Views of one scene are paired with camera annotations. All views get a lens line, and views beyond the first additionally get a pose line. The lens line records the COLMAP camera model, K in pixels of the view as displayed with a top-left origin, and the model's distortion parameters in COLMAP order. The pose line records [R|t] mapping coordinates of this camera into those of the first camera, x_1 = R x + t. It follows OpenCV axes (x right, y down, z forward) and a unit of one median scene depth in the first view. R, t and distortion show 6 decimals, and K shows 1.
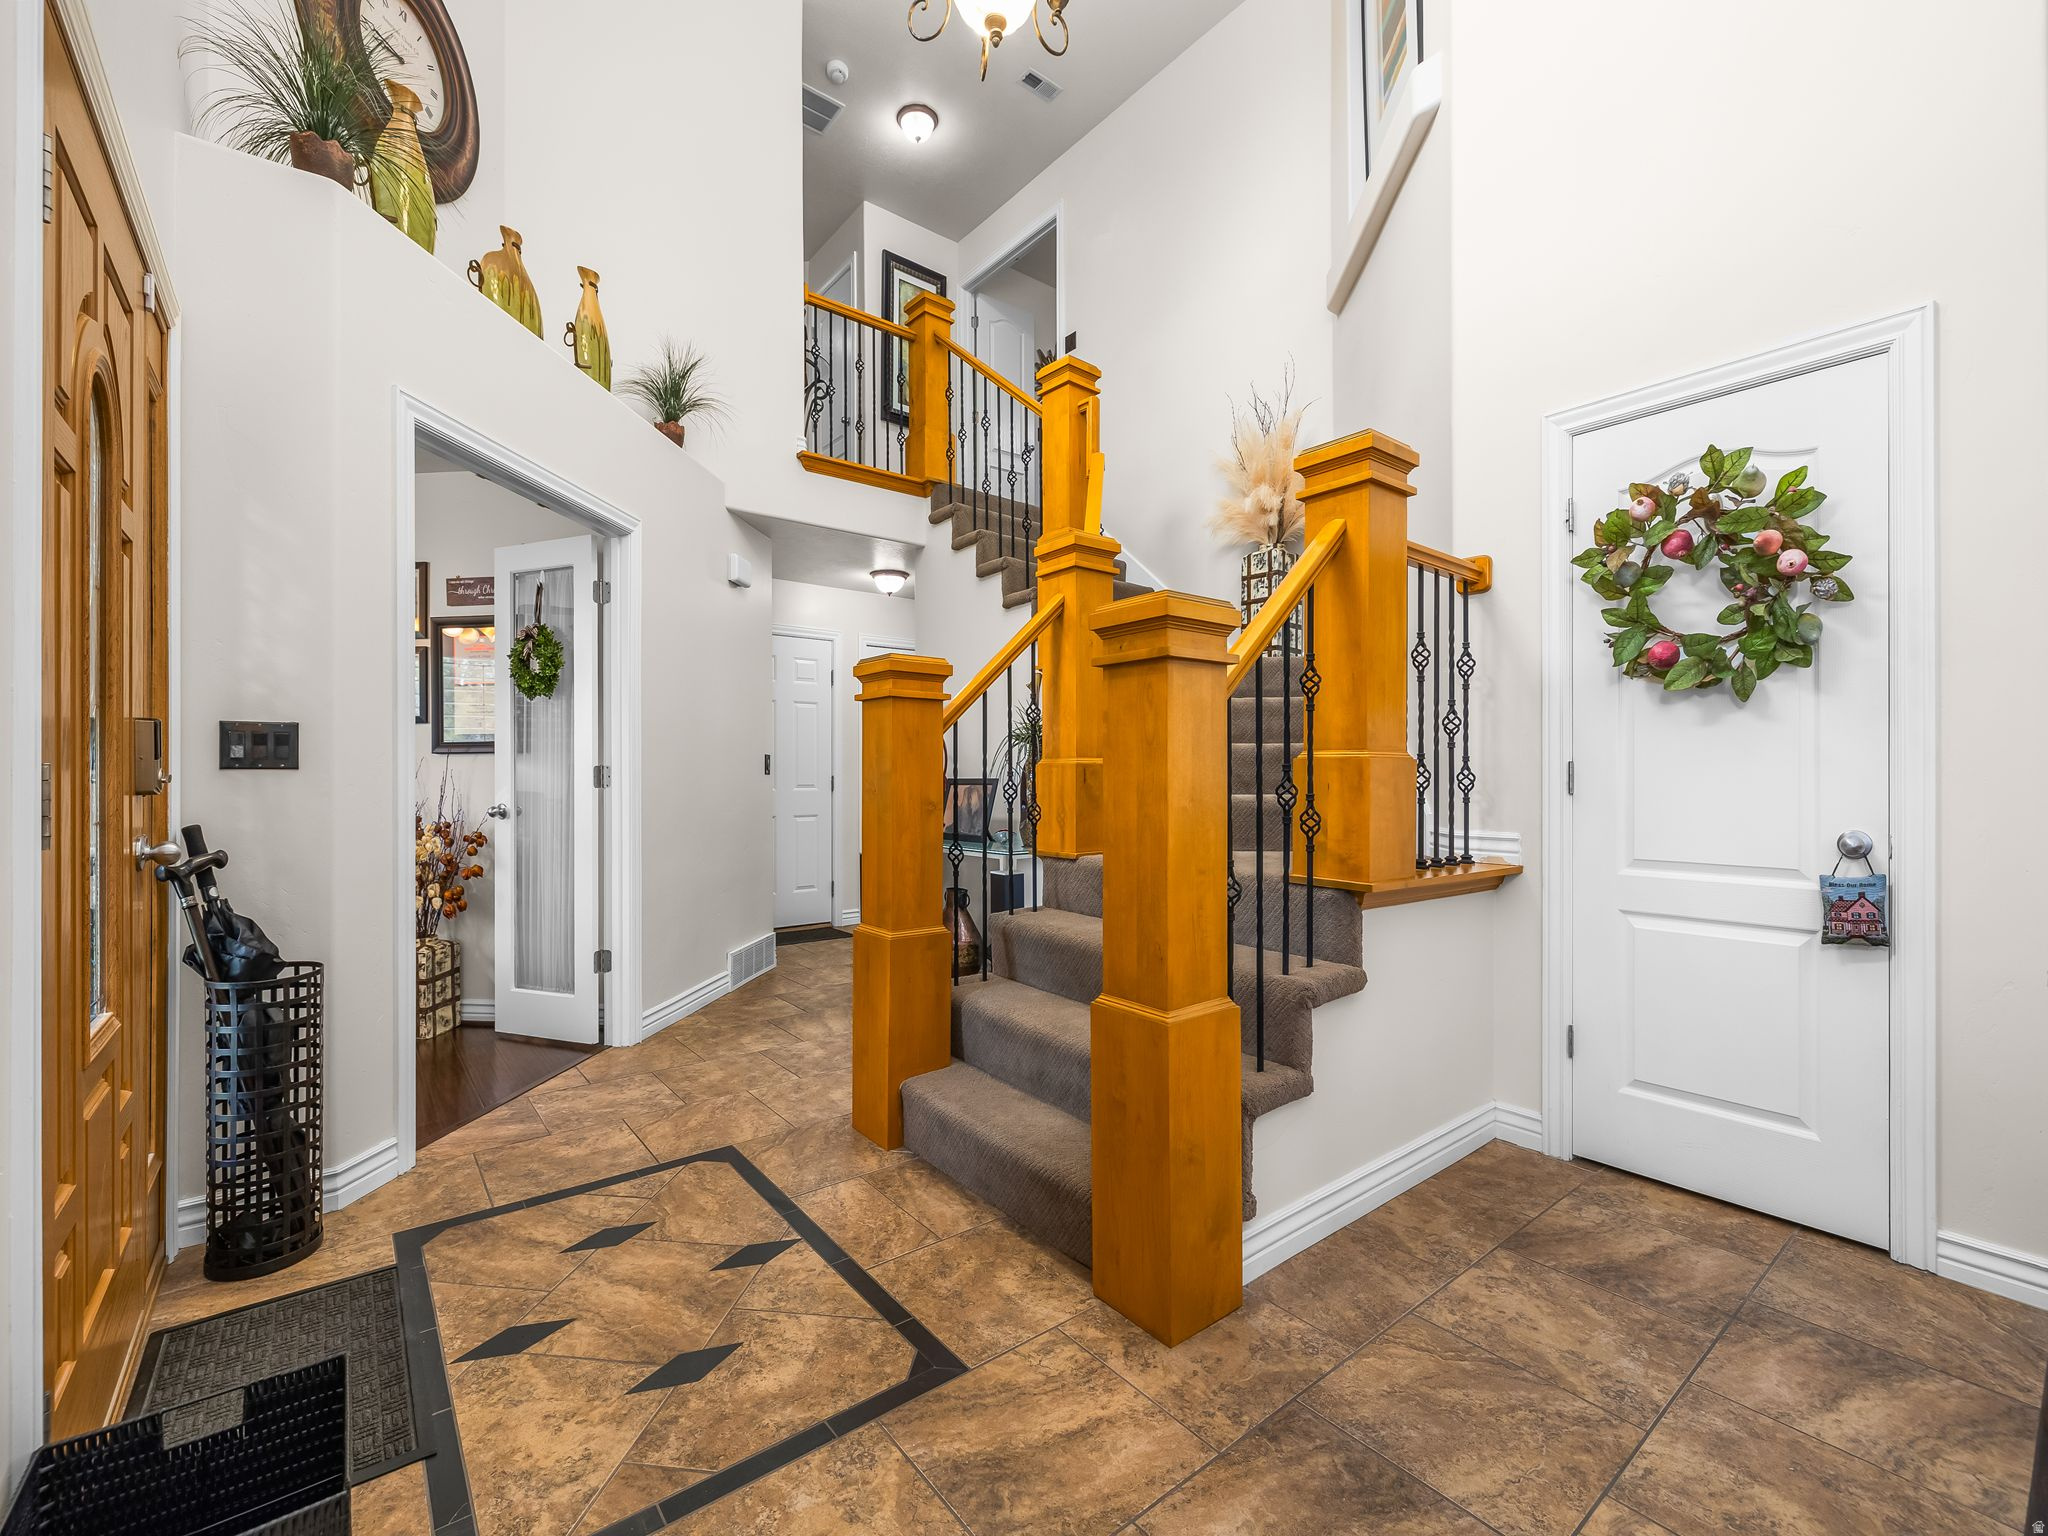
lens RADIAL K [[877.5, 0, 1016.9], [0, 877.5, 772.8], [0, 0, 1]] dist [0.000438, -0.000070]
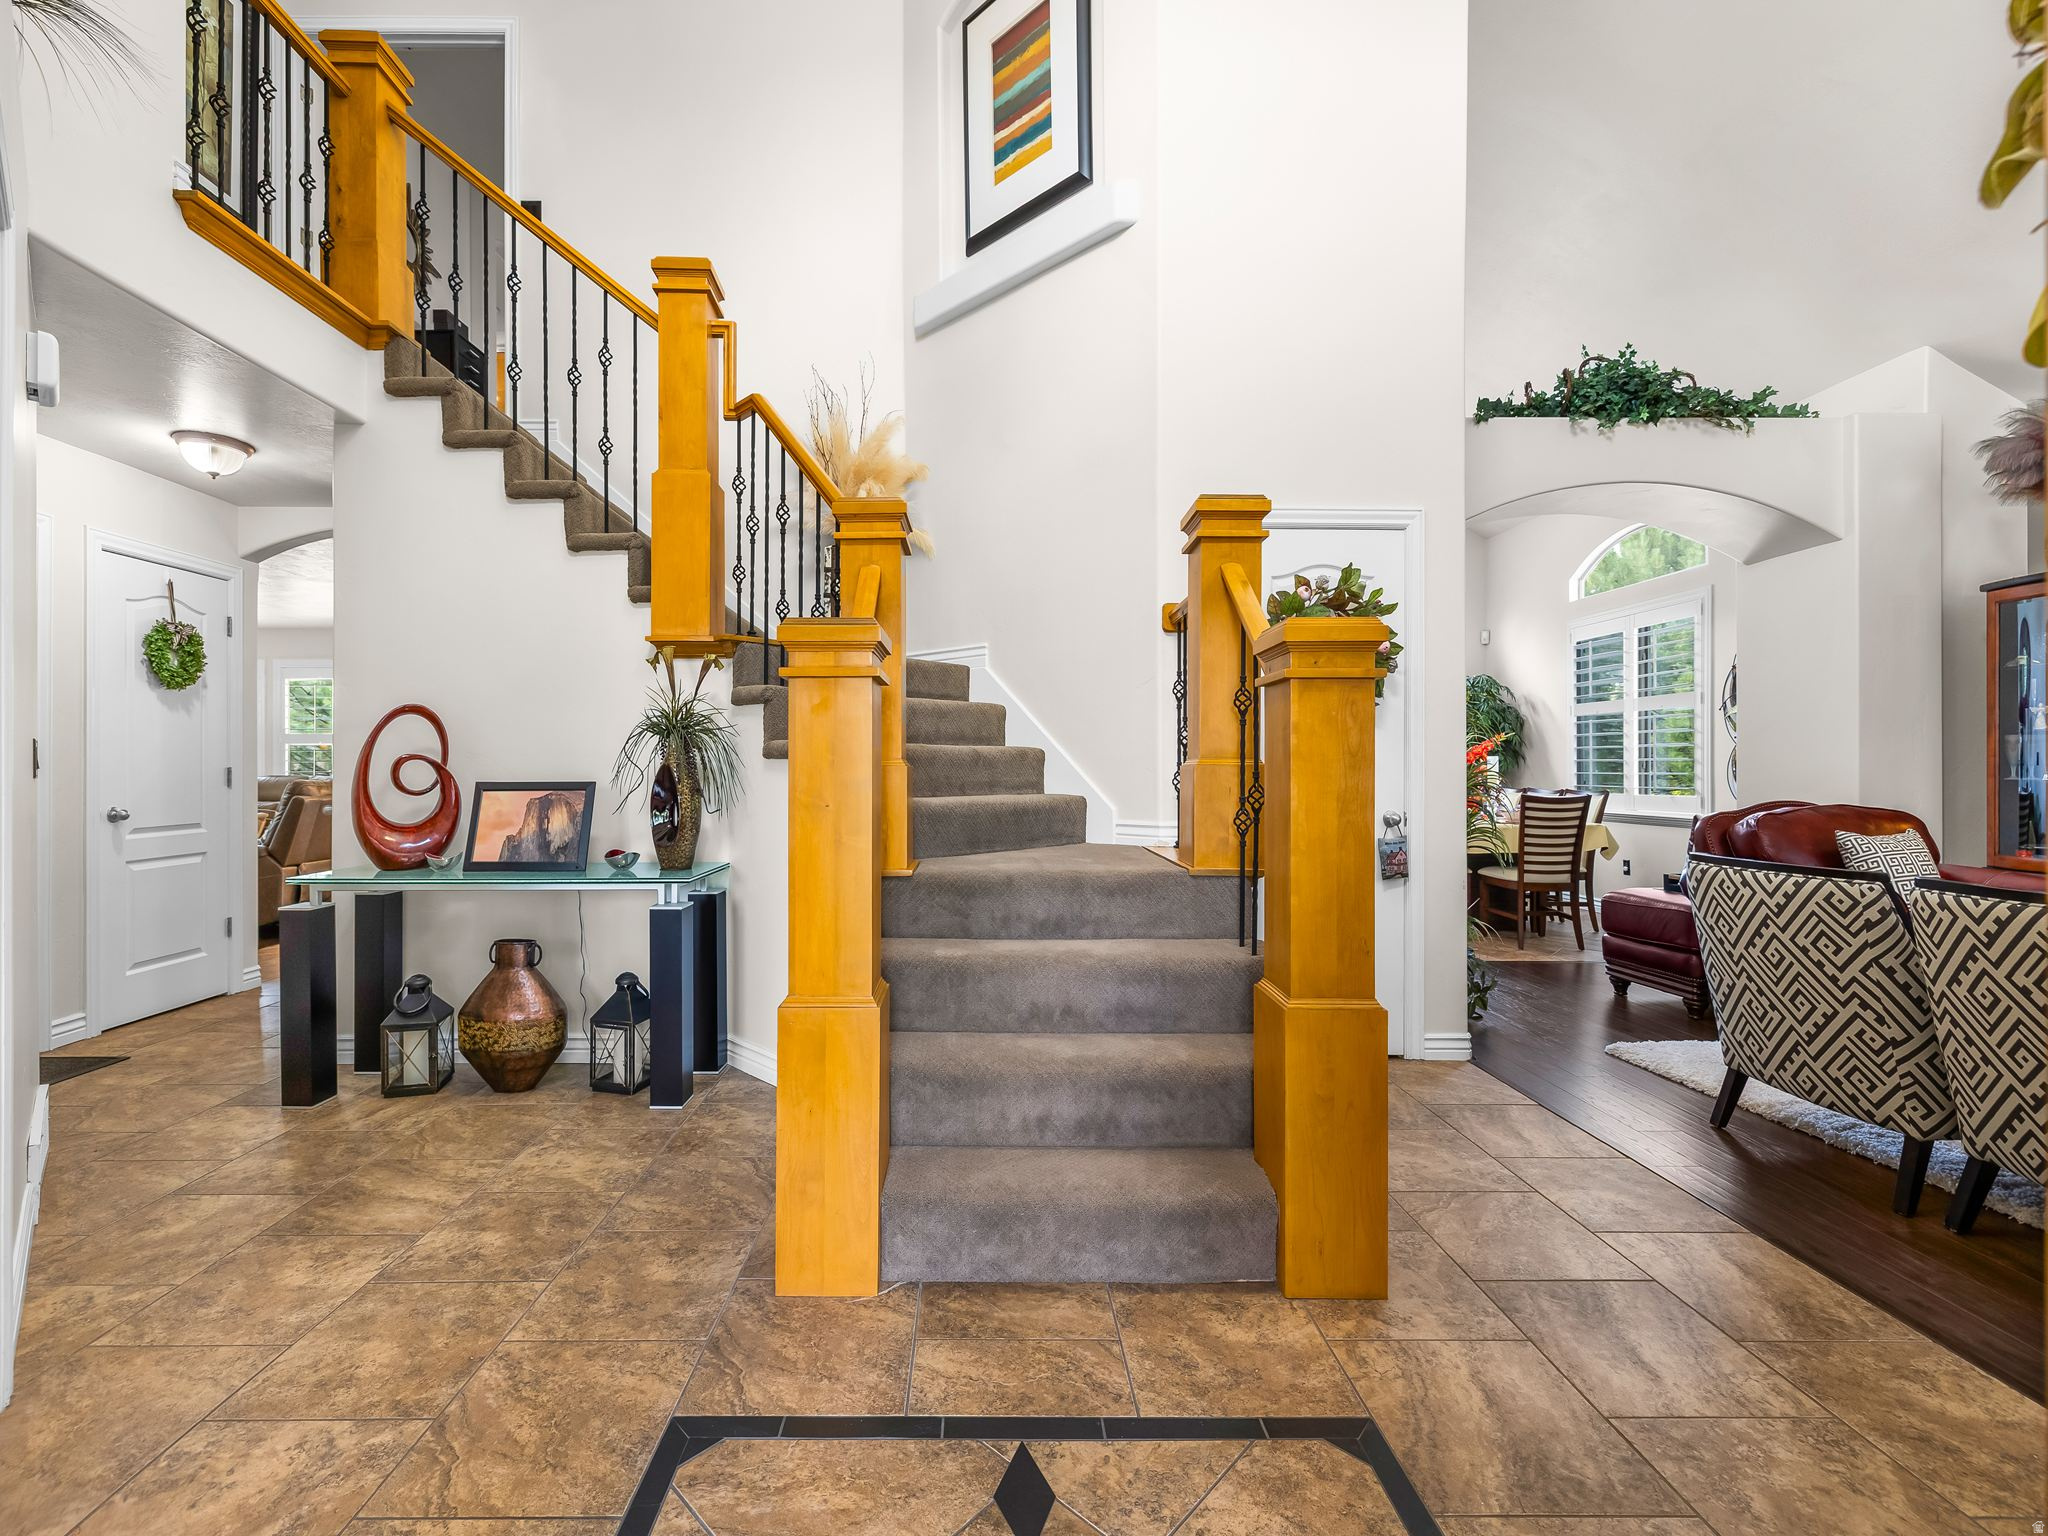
lens RADIAL K [[861.6, 0, 1010.2], [0, 861.6, 767.6], [0, 0, 1]] dist [0.000291, -0.000328]
pose [[0.608436, 0.001660, 0.793601, -0.749293], [-0.002468, 0.999997, -0.000199, -0.013206], [-0.793599, -0.001838, 0.608438, 0.544259]]
